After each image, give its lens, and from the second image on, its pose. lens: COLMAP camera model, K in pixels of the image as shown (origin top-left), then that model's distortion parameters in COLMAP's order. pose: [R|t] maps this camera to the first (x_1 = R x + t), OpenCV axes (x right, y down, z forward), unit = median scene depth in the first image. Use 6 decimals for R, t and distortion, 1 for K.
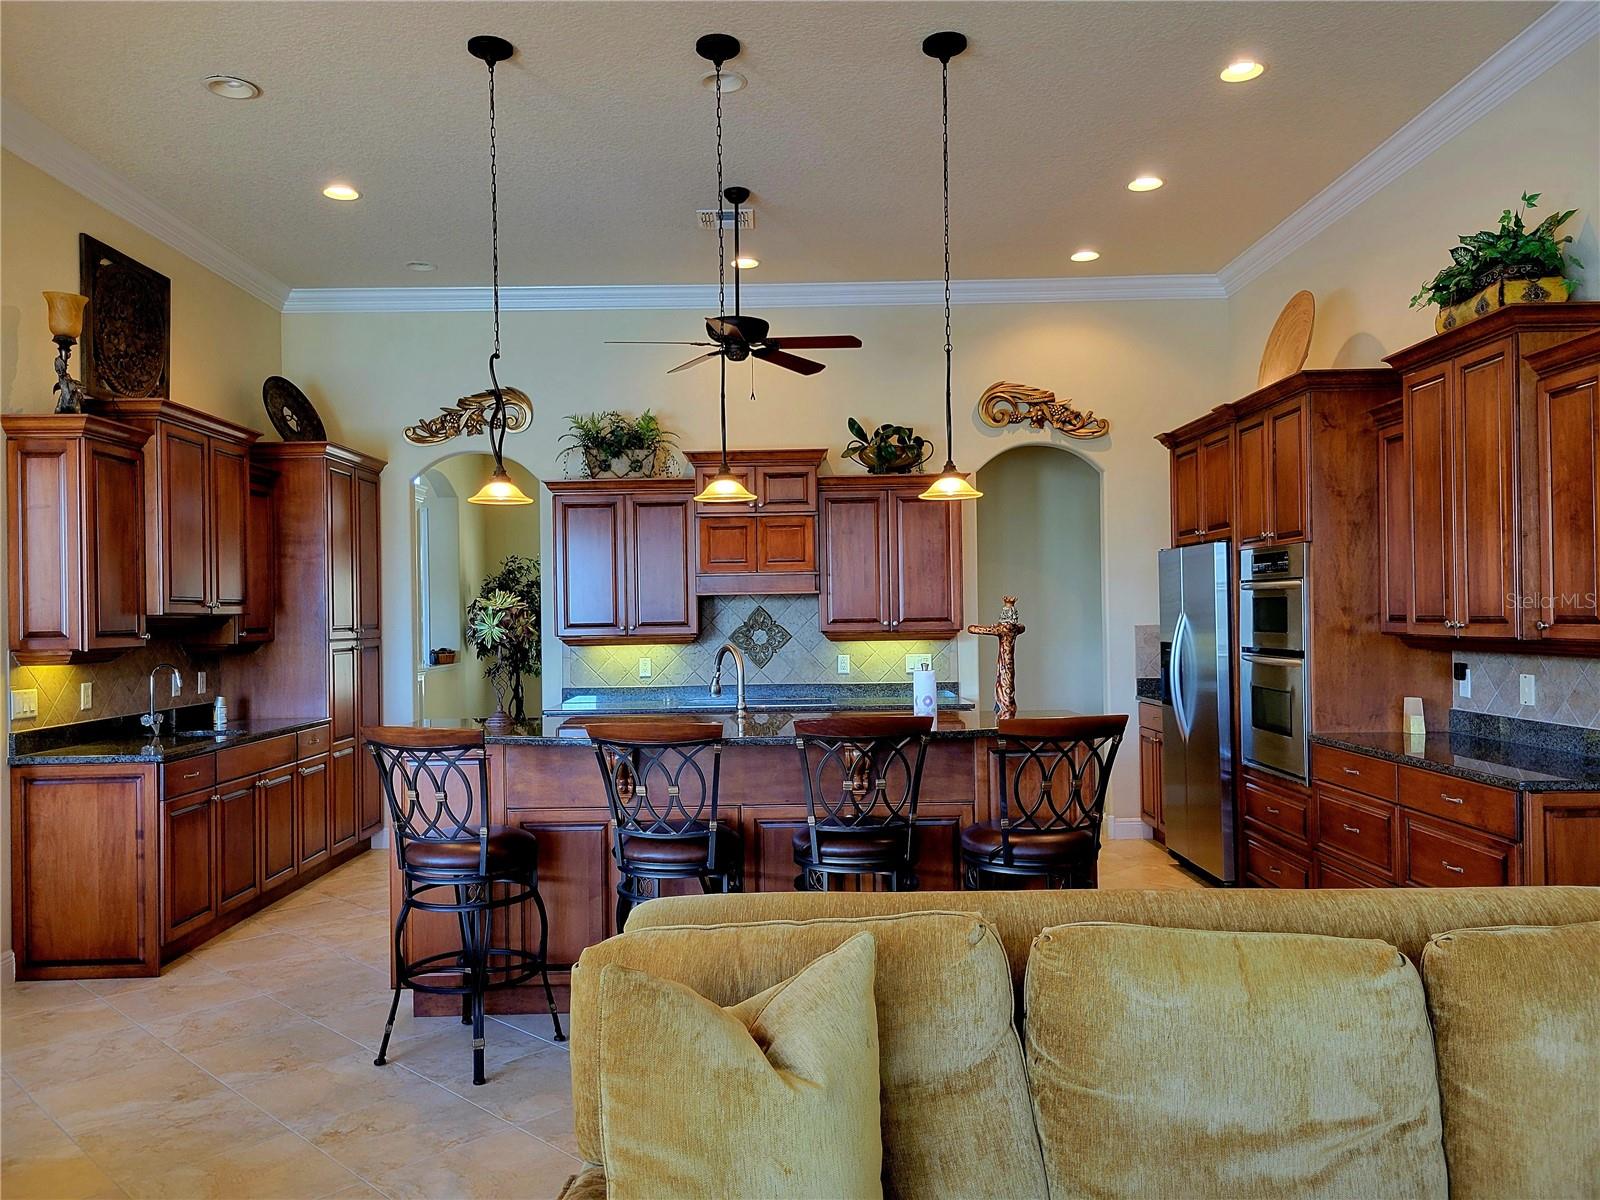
lens RADIAL K [[1205.9, 0, 801.2], [0, 1205.9, 600.6], [0, 0, 1]] dist [0.034988, -0.007323]
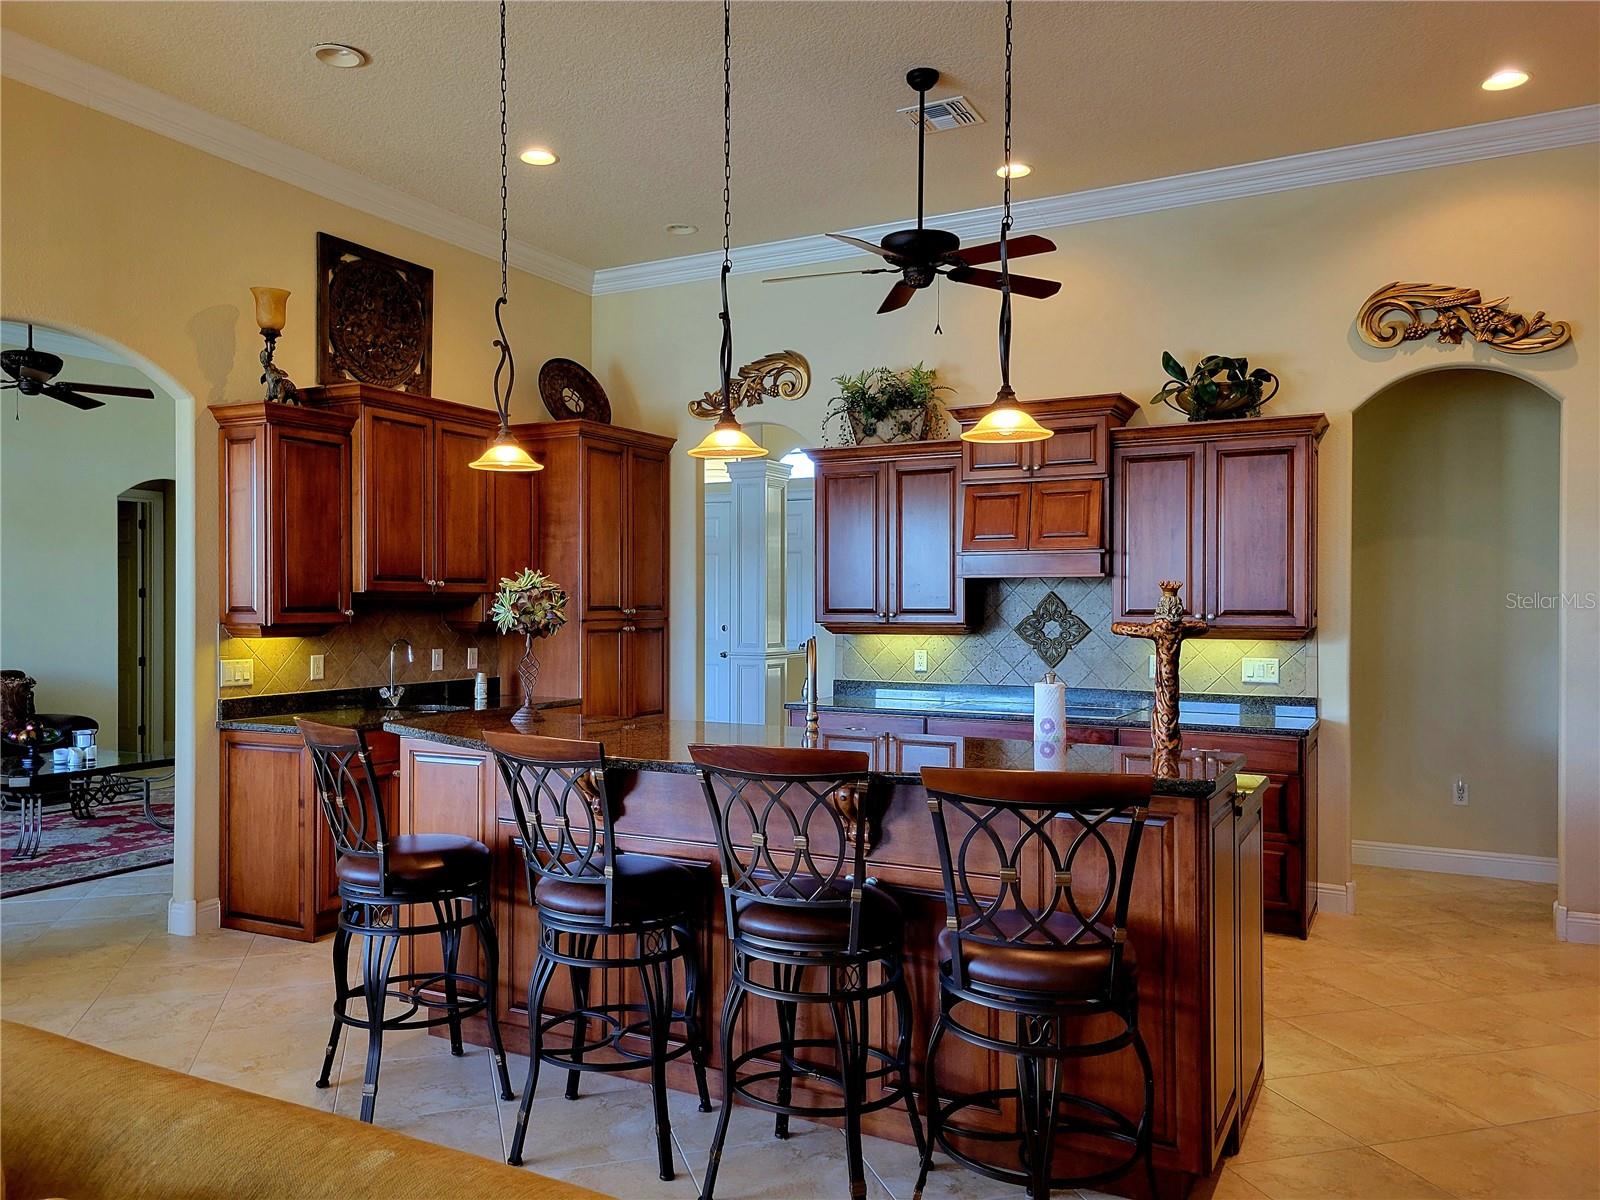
lens RADIAL K [[1205.9, 0, 798.2], [0, 1205.9, 601.4], [0, 0, 1]] dist [0.034988, -0.007323]
pose [[0.875684, 0.016153, -0.482615, 0.219189], [-0.009628, 0.999826, 0.015995, -0.000462], [0.482790, -0.009360, 0.875686, 0.204675]]
